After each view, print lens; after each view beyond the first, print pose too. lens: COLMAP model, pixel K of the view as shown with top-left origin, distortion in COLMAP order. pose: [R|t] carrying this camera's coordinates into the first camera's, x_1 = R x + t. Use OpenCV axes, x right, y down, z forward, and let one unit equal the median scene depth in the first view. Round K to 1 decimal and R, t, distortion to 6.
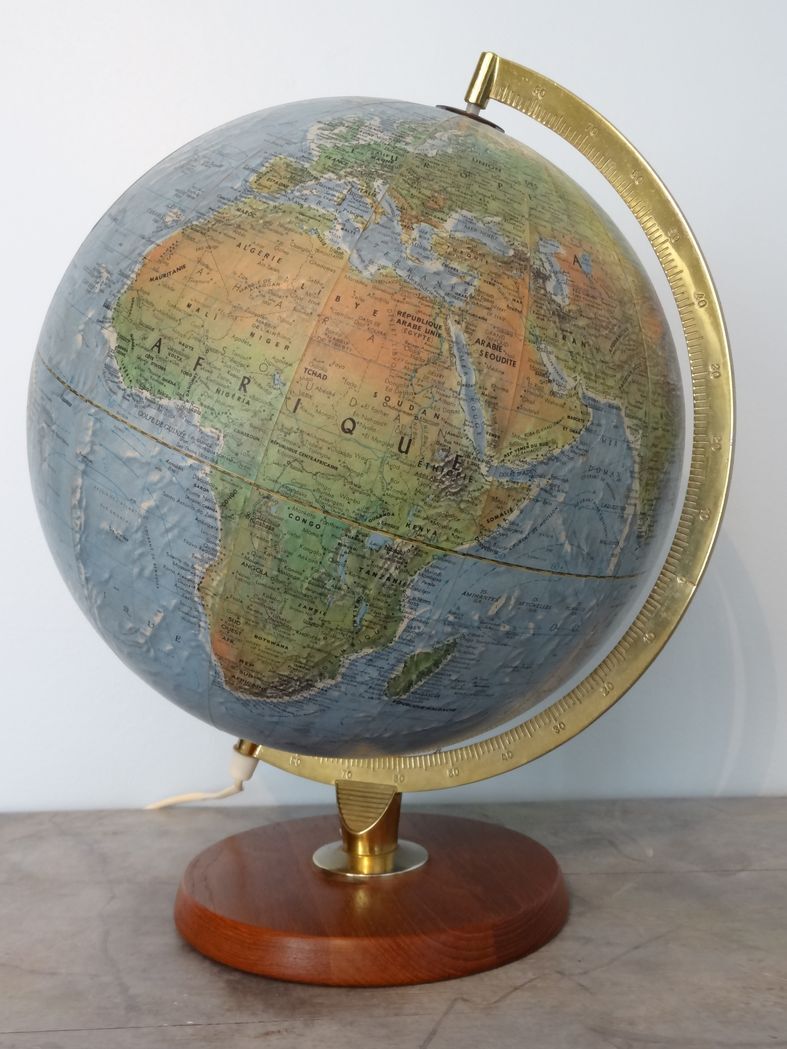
lens RADIAL K [[1051.8, 0, 389.9], [0, 1051.8, 520.5], [0, 0, 1]] dist [-0.022992, 0.000000]
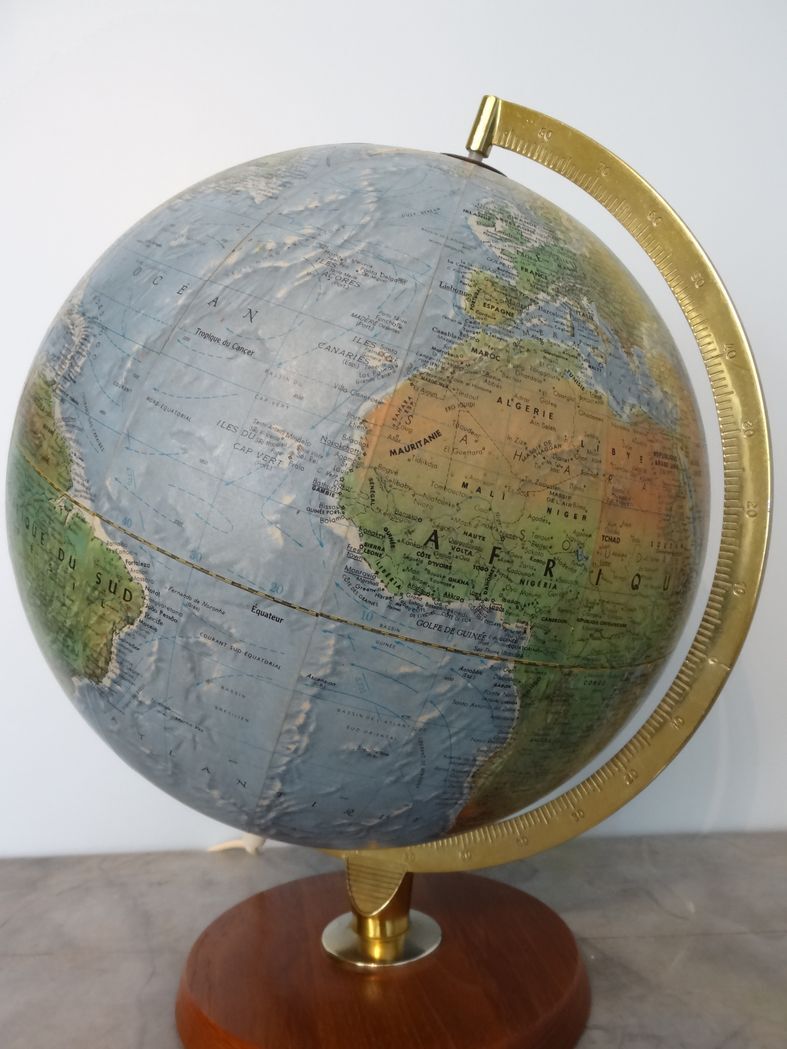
lens RADIAL K [[813.1, 0, 394.3], [0, 813.1, 518.9], [0, 0, 1]] dist [-0.015480, 0.004547]
pose [[0.789525, -0.243190, 0.563479, -0.581420], [0.112222, 0.959867, 0.257024, -0.339260], [-0.603371, -0.139692, 0.785130, 0.521248]]
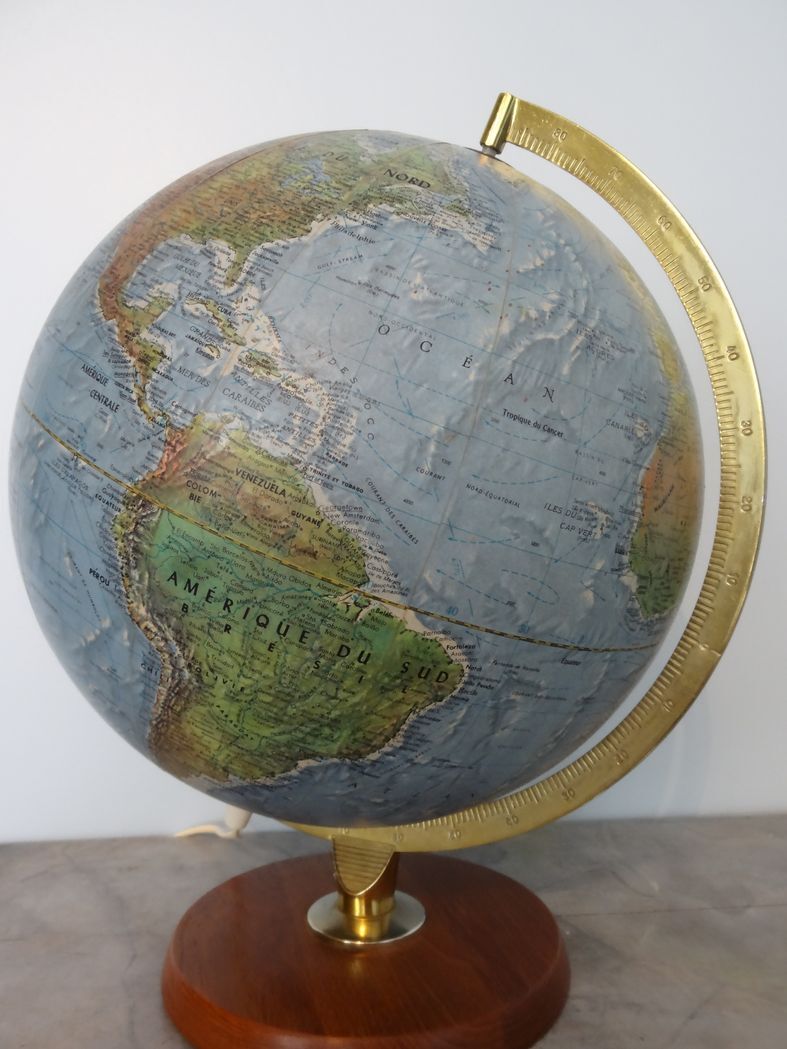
lens RADIAL K [[813.1, 0, 400.0], [0, 813.1, 519.8], [0, 0, 1]] dist [-0.015480, 0.004547]
pose [[0.257400, -0.468835, 0.844949, -0.905480], [-0.038865, 0.868682, 0.493843, -0.572647], [-0.965523, -0.159954, 0.205378, 1.075557]]
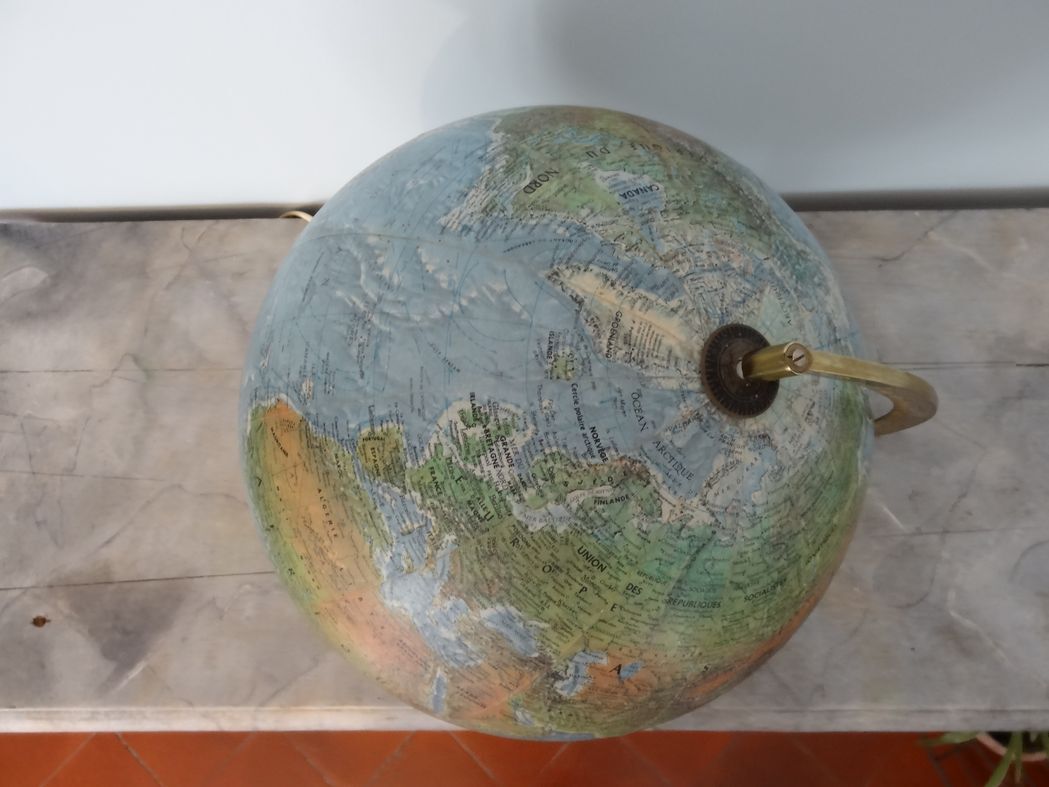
lens RADIAL K [[813.1, 0, 530.9], [0, 813.1, 397.4], [0, 0, 1]] dist [-0.015480, 0.004547]
pose [[0.768601, 0.627334, -0.125321, 0.056239], [-0.309819, 0.536411, 0.785032, -0.976656], [0.559701, -0.564549, 0.606646, 0.670644]]
